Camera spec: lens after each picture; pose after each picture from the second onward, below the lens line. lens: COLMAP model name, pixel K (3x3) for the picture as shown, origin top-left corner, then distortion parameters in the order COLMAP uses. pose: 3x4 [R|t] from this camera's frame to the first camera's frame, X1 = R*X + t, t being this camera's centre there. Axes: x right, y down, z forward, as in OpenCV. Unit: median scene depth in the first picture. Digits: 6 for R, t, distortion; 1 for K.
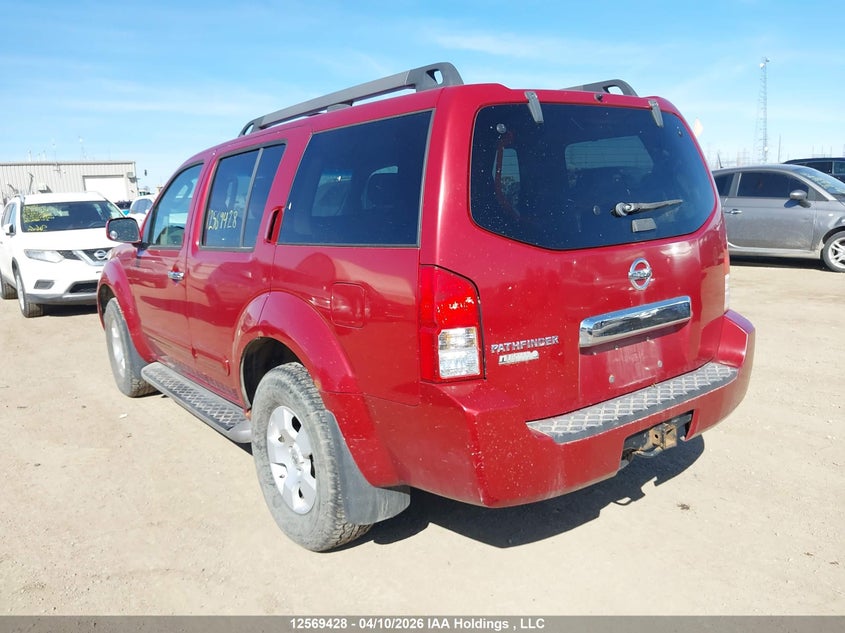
lens RADIAL K [[679.4, 0, 422.5], [0, 679.4, 316.5], [0, 0, 1]] dist [0.062987, -0.094318]
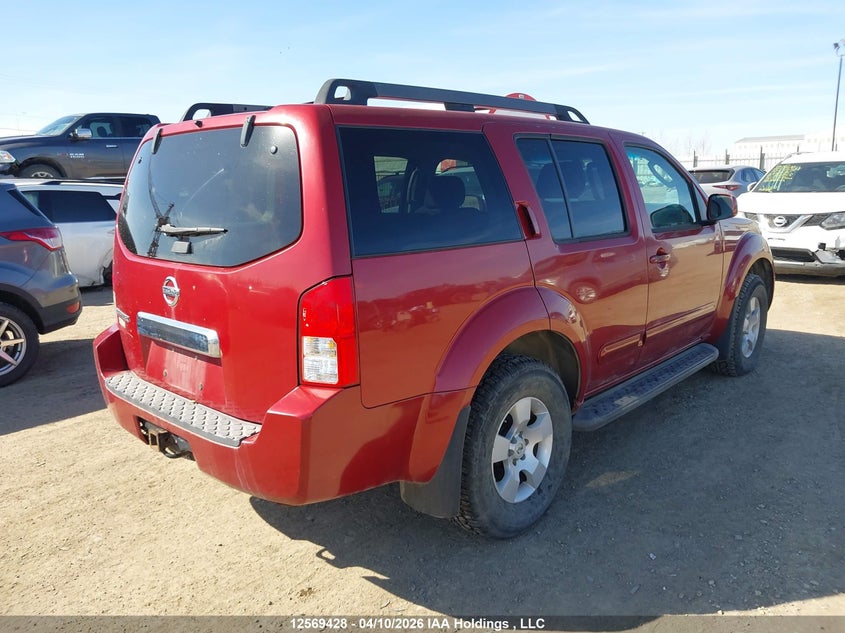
lens RADIAL K [[679.4, 0, 422.5], [0, 679.4, 316.5], [0, 0, 1]] dist [0.062987, -0.094318]
pose [[0.164744, 0.249364, -0.954294, 1.091921], [-0.162014, 0.961214, 0.223203, -0.250525], [0.972939, 0.117838, 0.198755, 0.908381]]
